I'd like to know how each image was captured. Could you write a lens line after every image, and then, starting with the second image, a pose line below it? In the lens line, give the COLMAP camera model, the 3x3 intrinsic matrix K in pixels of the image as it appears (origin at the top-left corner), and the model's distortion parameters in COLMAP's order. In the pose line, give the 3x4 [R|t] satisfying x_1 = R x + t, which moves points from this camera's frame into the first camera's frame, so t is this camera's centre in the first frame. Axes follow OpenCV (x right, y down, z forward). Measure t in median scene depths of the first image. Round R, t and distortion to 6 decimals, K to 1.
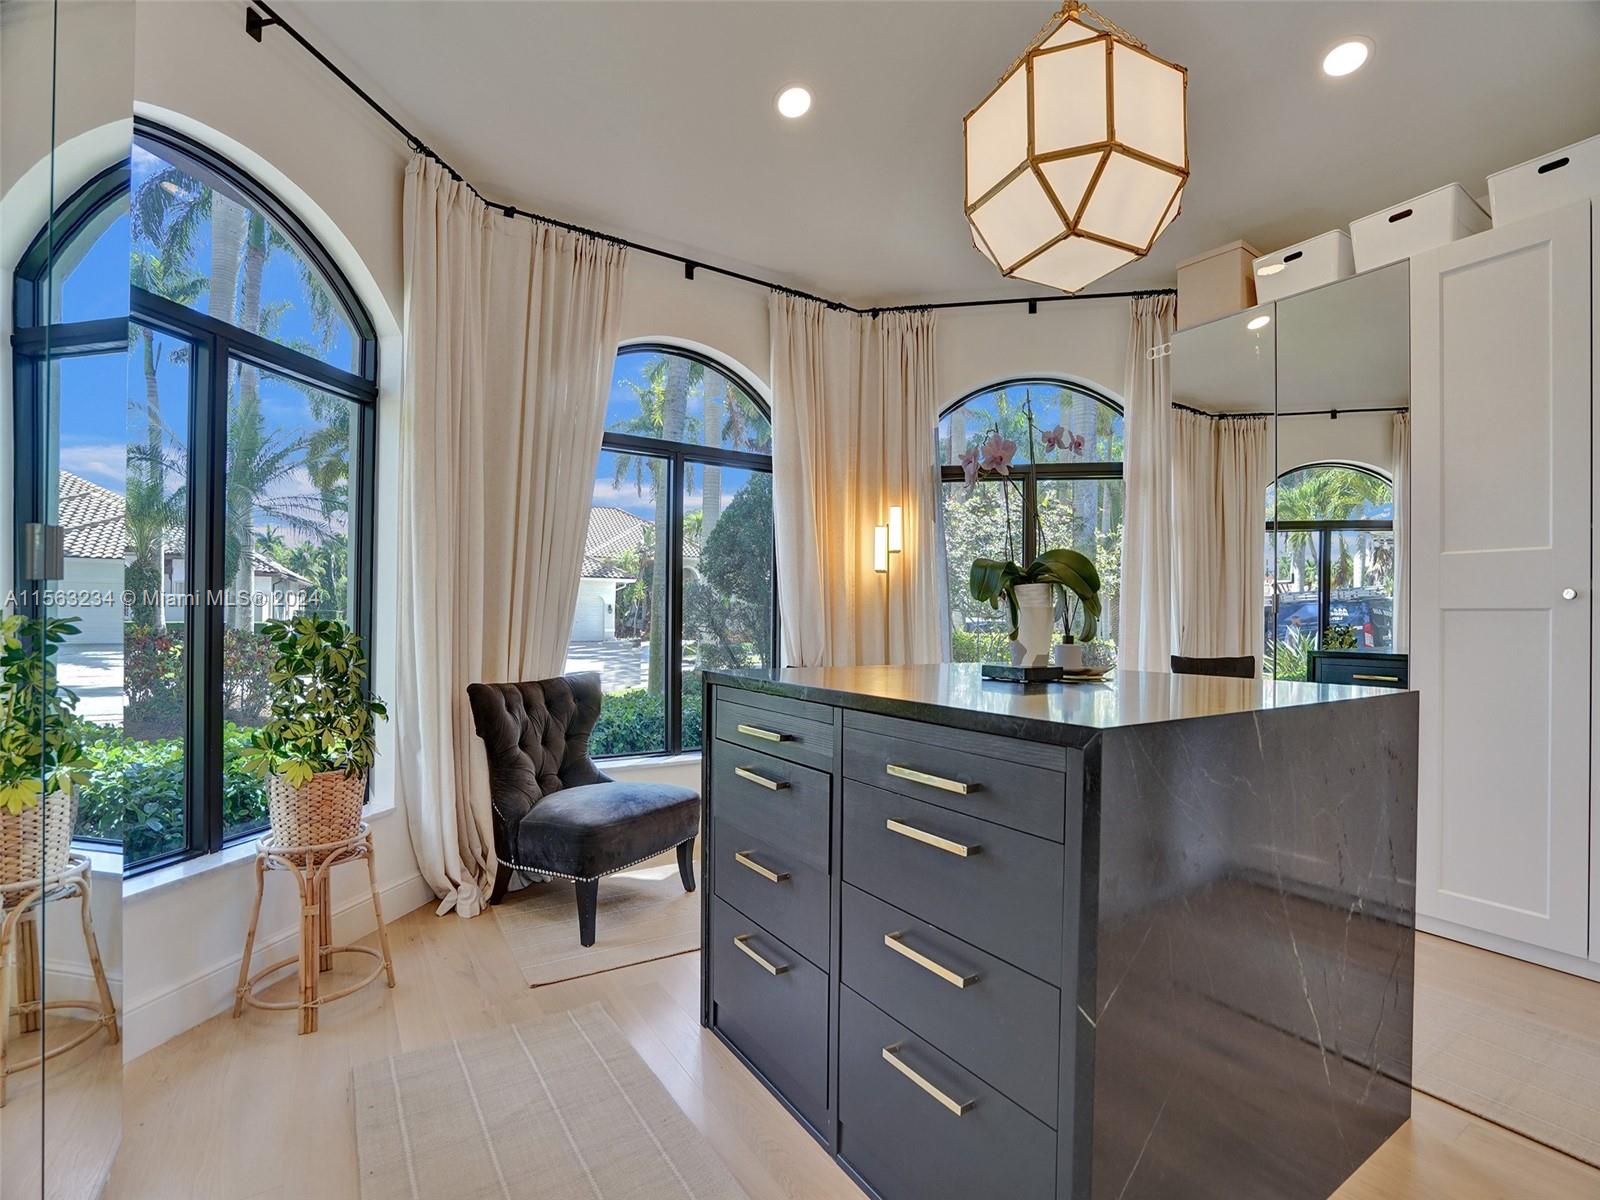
lens RADIAL K [[750.0, 0, 798.6], [0, 750.0, 614.2], [0, 0, 1]] dist [-0.050104, 0.034894]
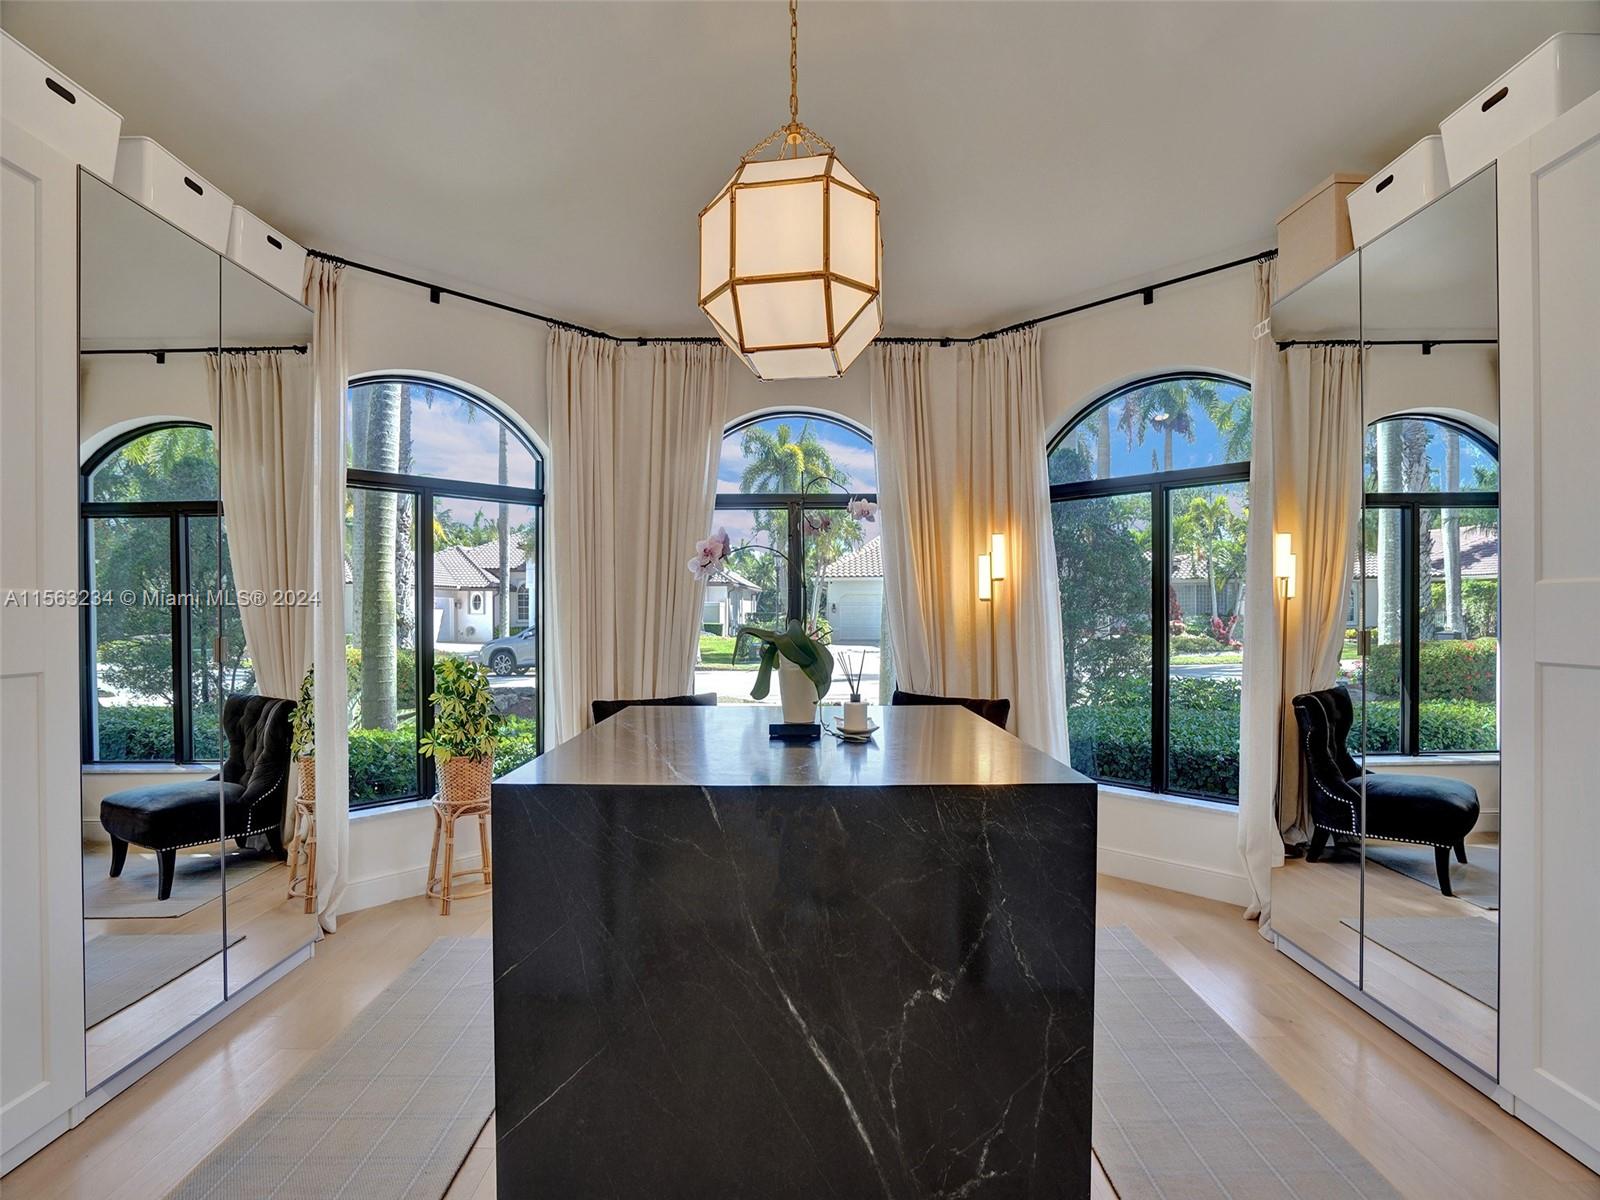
lens RADIAL K [[736.3, 0, 798.2], [0, 736.3, 613.6], [0, 0, 1]] dist [-0.062804, 0.022749]
pose [[0.836330, -0.014605, -0.548032, 0.540914], [0.017027, 0.999855, -0.000662, -0.052744], [0.547962, -0.008778, 0.836457, 0.060393]]
